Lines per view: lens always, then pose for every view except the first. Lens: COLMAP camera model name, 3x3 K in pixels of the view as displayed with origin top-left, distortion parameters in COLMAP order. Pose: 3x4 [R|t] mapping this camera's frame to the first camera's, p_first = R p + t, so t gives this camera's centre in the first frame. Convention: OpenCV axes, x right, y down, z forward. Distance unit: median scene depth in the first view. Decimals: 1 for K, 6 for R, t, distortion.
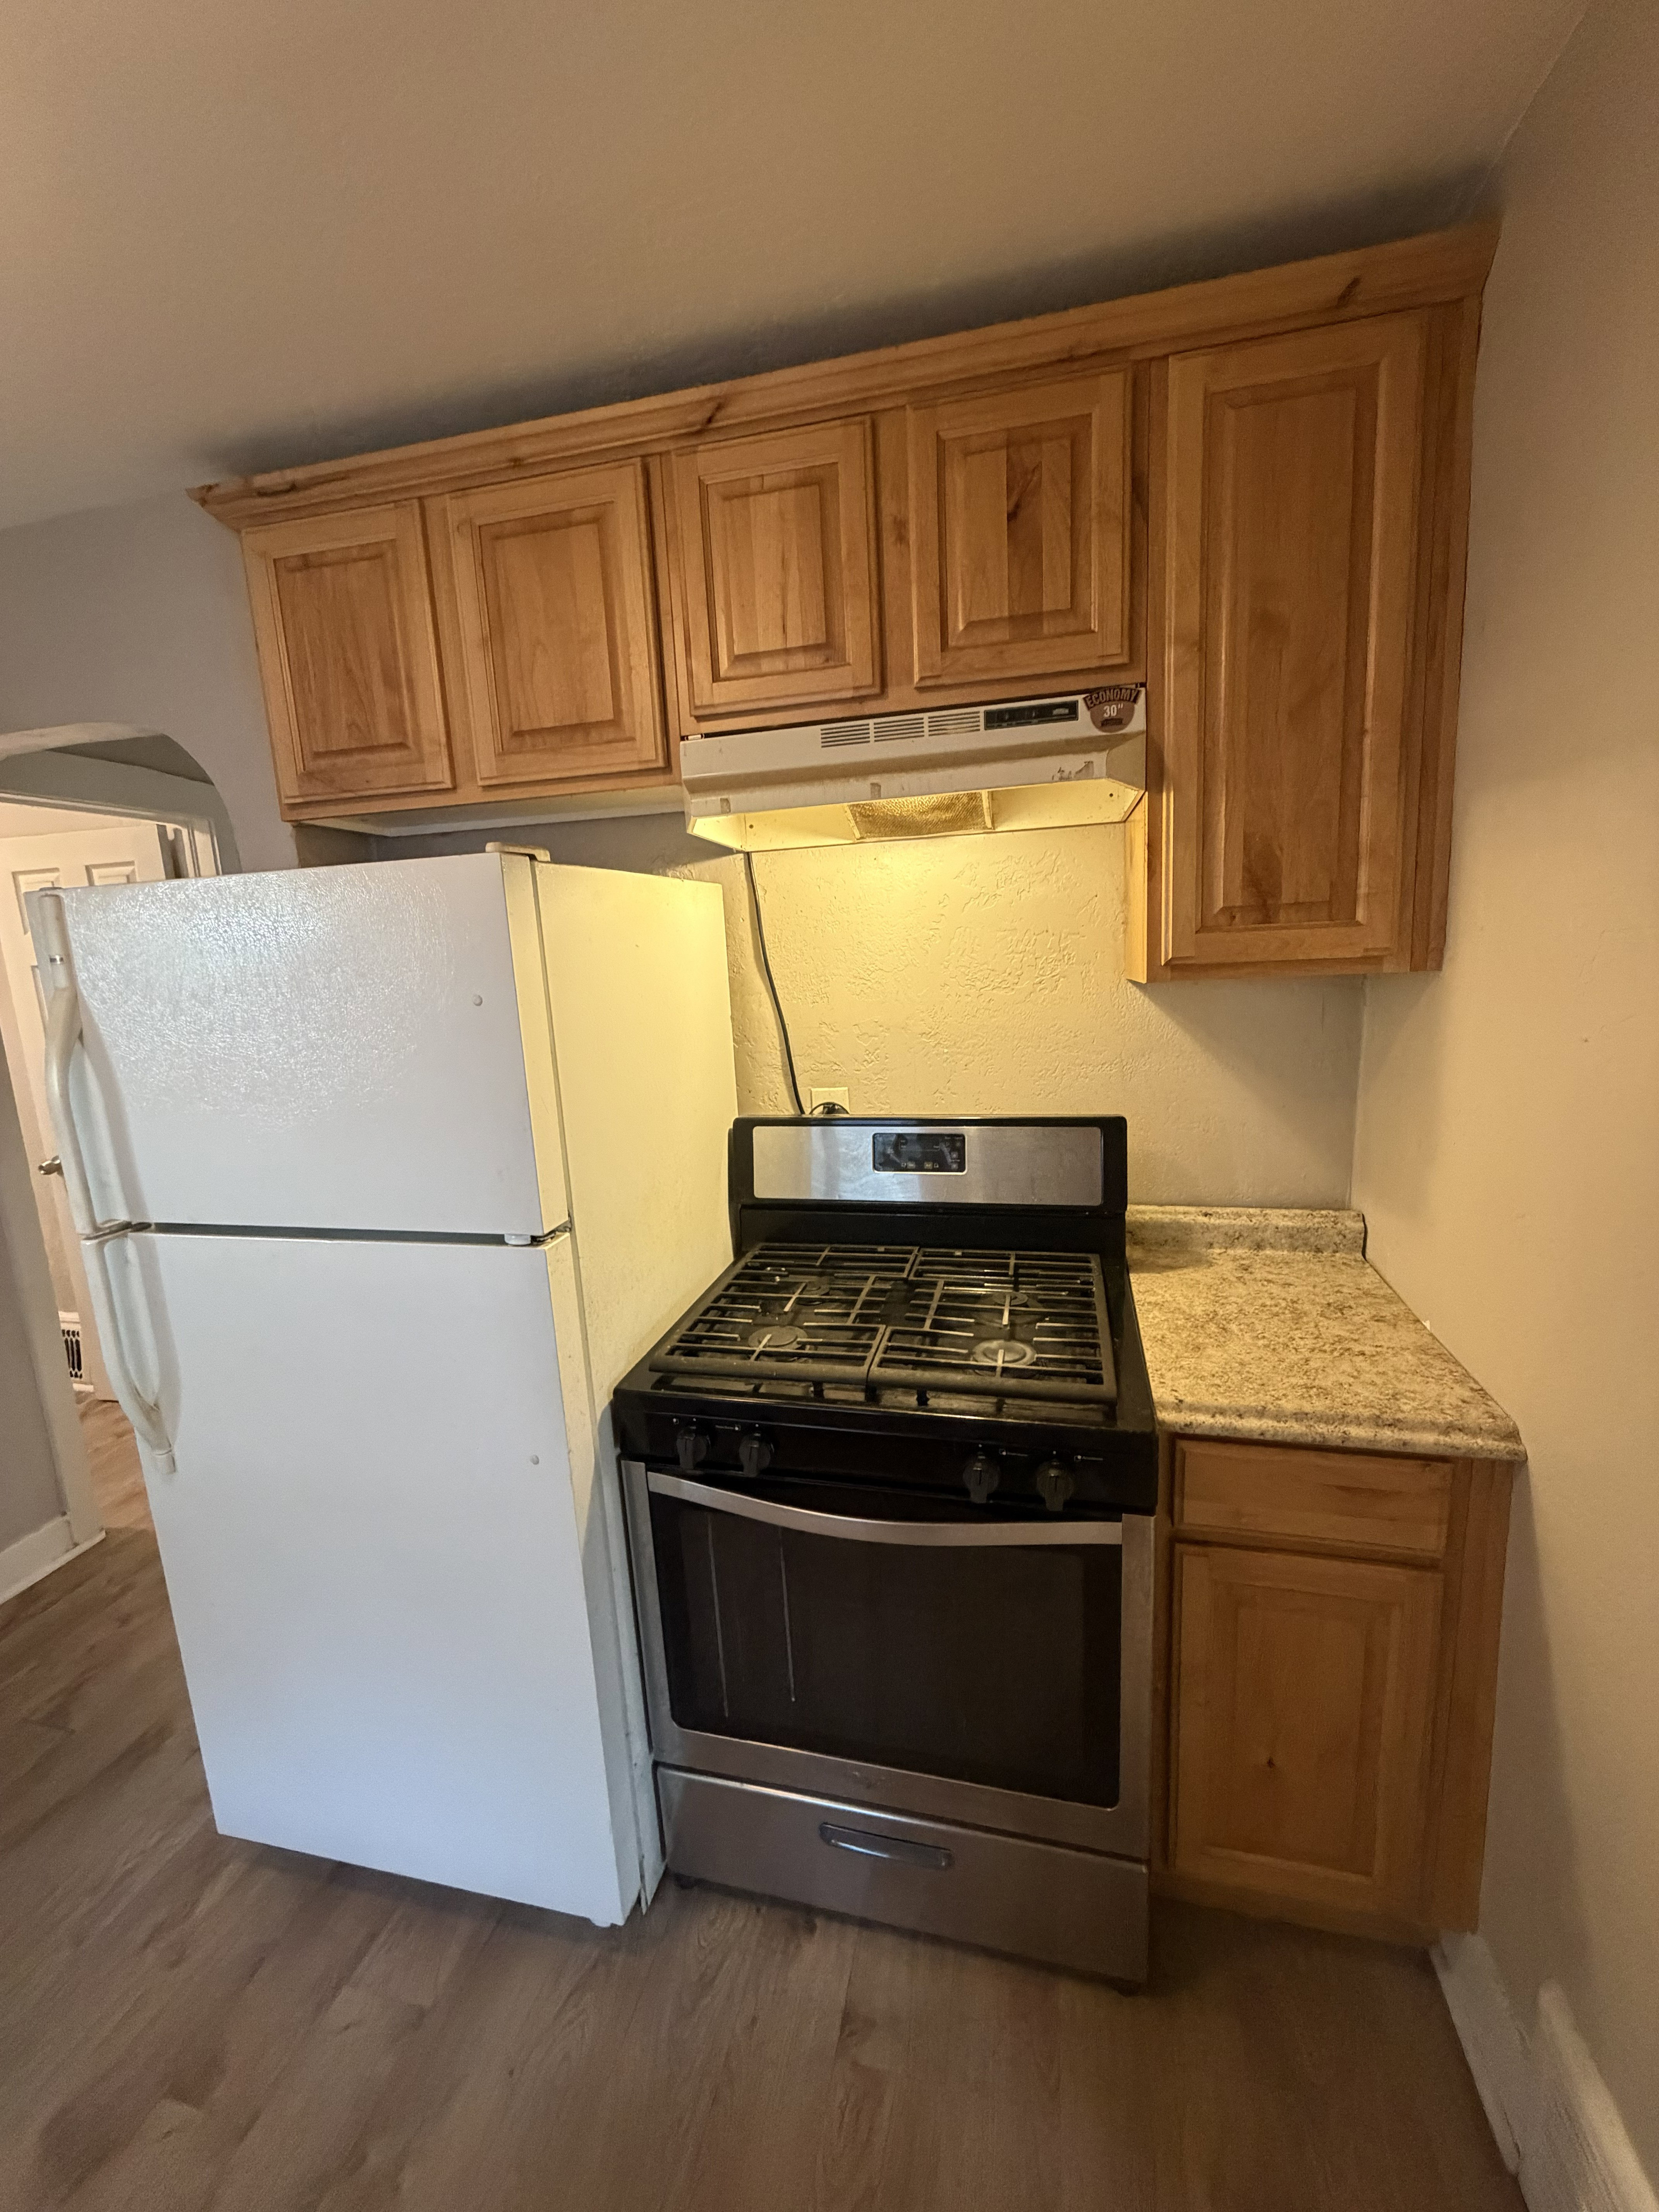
lens RADIAL K [[883.3, 0, 829.5], [0, 883.3, 1106.0], [0, 0, 1]] dist [0.002472, 0.000504]
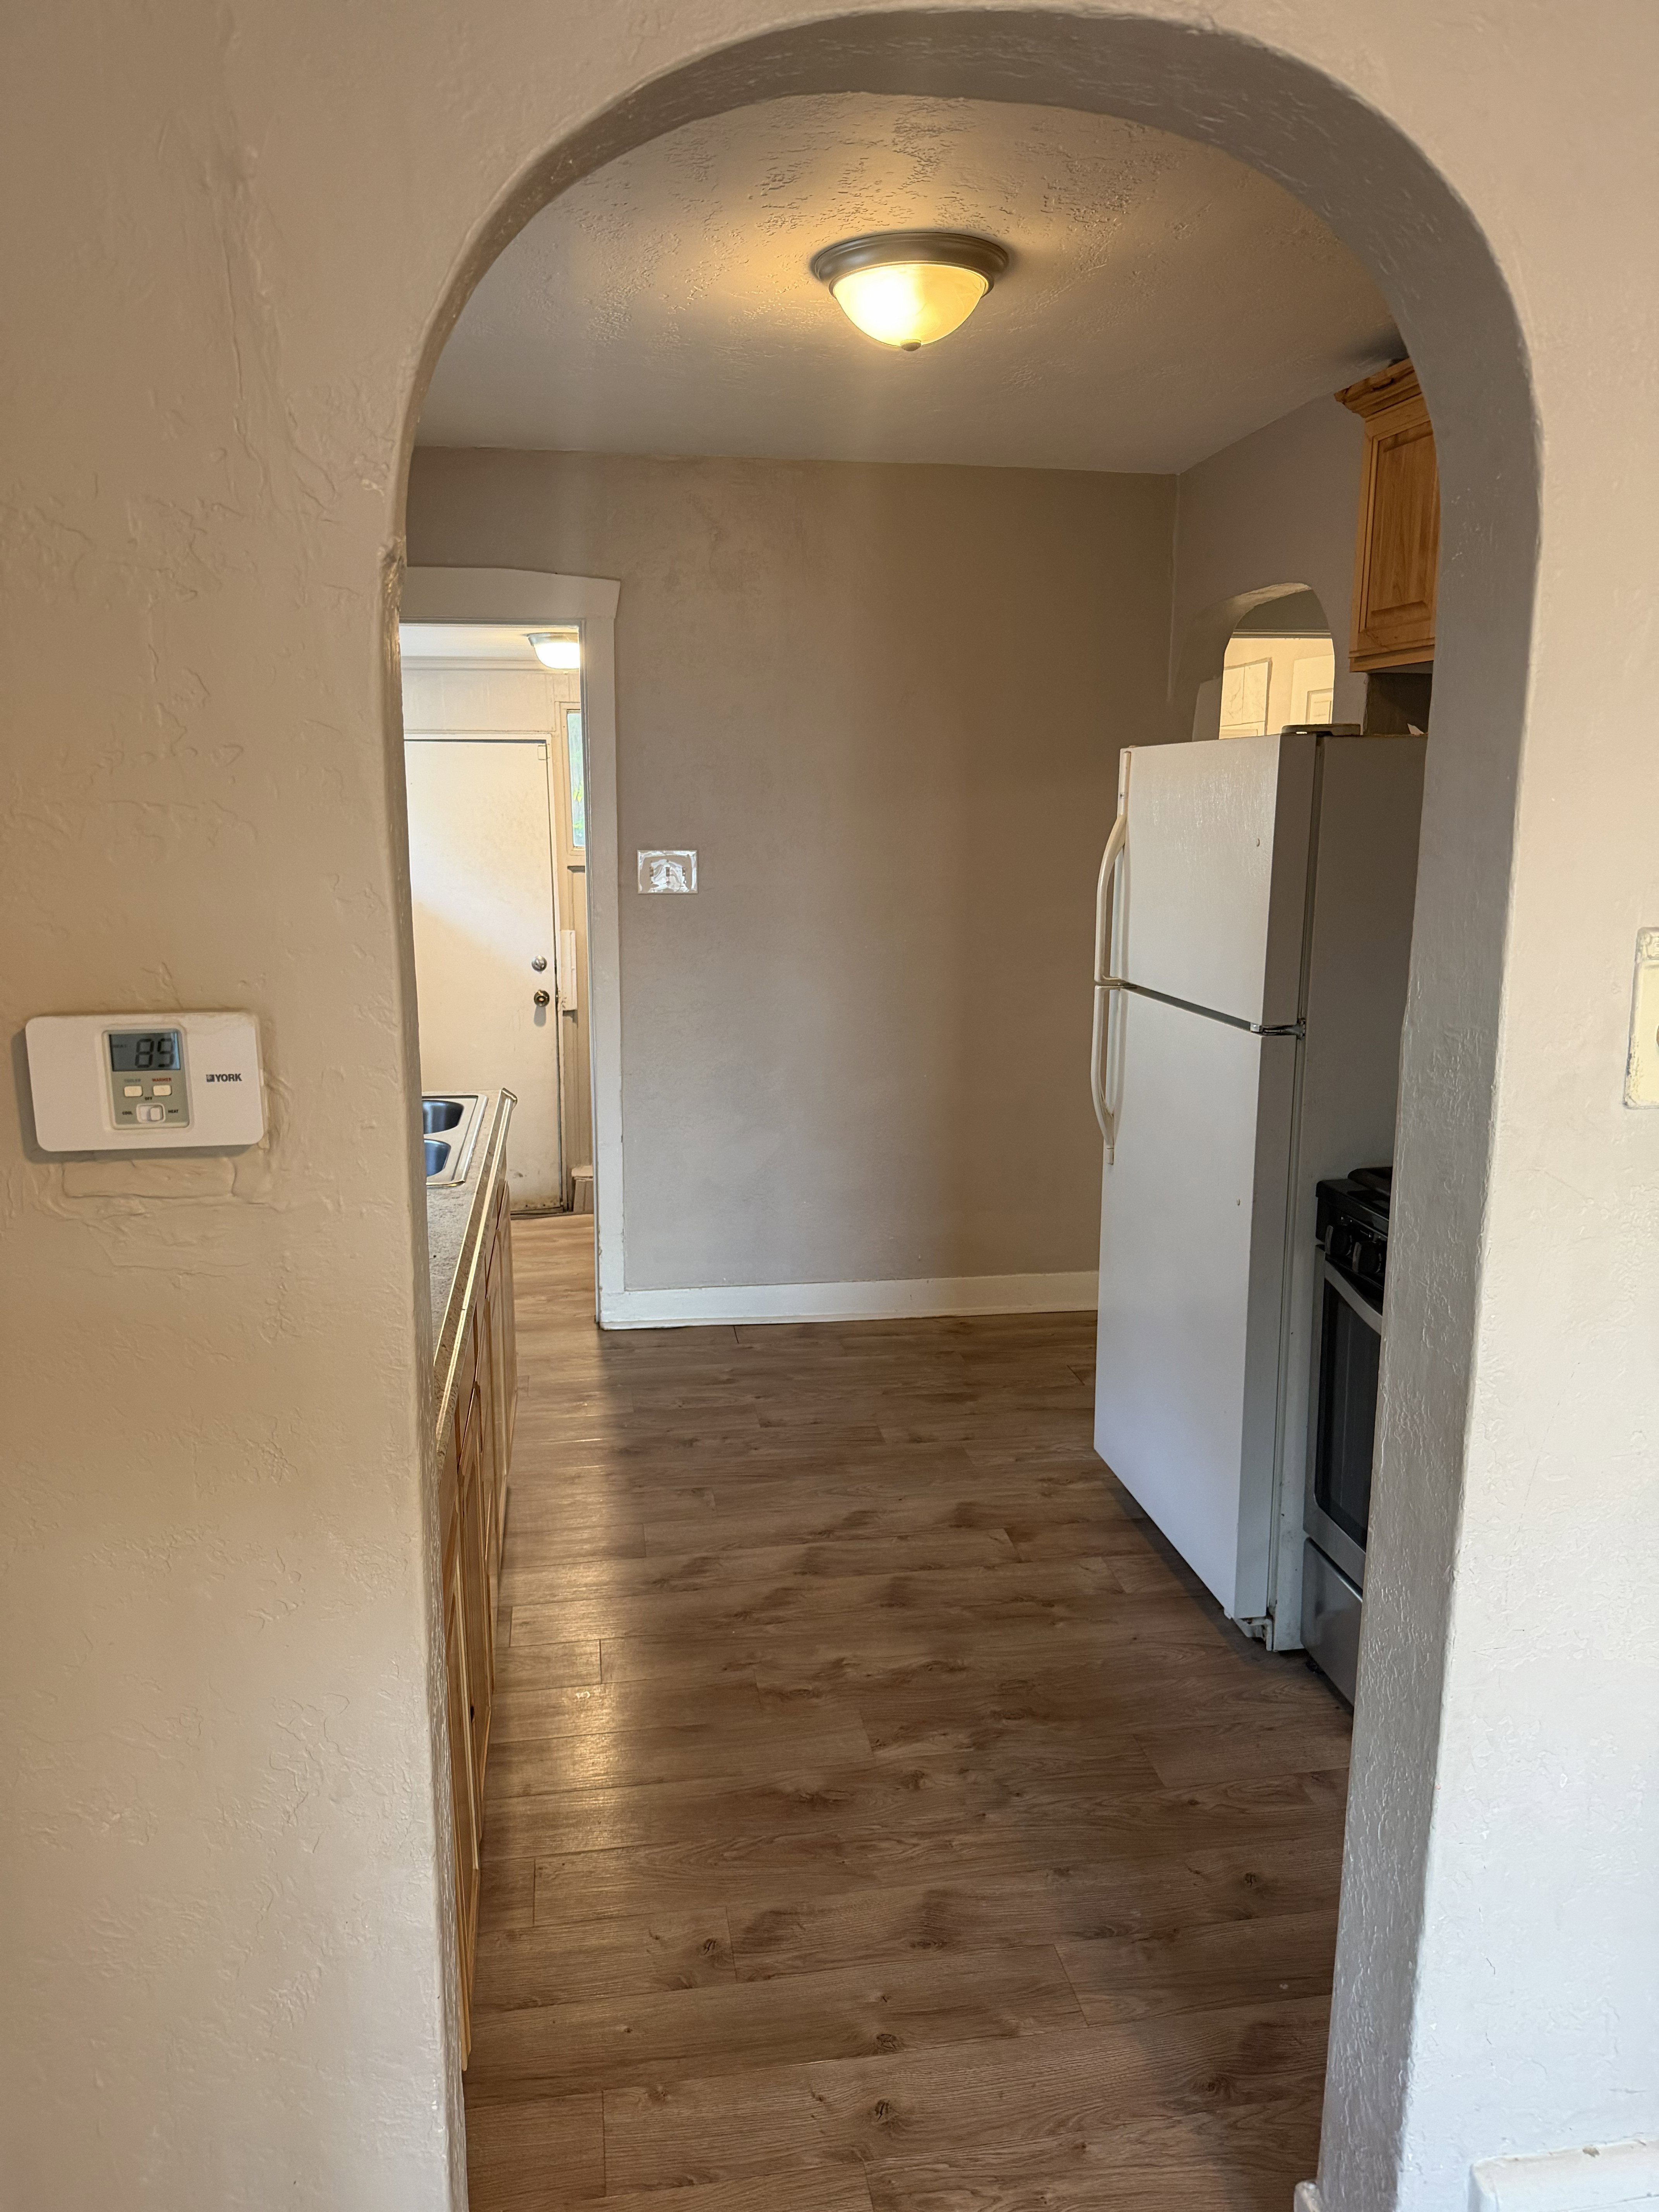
lens RADIAL K [[1525.9, 0, 829.5], [0, 1525.9, 1106.0], [0, 0, 1]] dist [-0.019492, -0.000892]
pose [[0.386246, 0.224377, -0.894689, 1.107957], [-0.178222, 0.969839, 0.166283, 0.000881], [0.905014, 0.095227, 0.414585, -0.375225]]
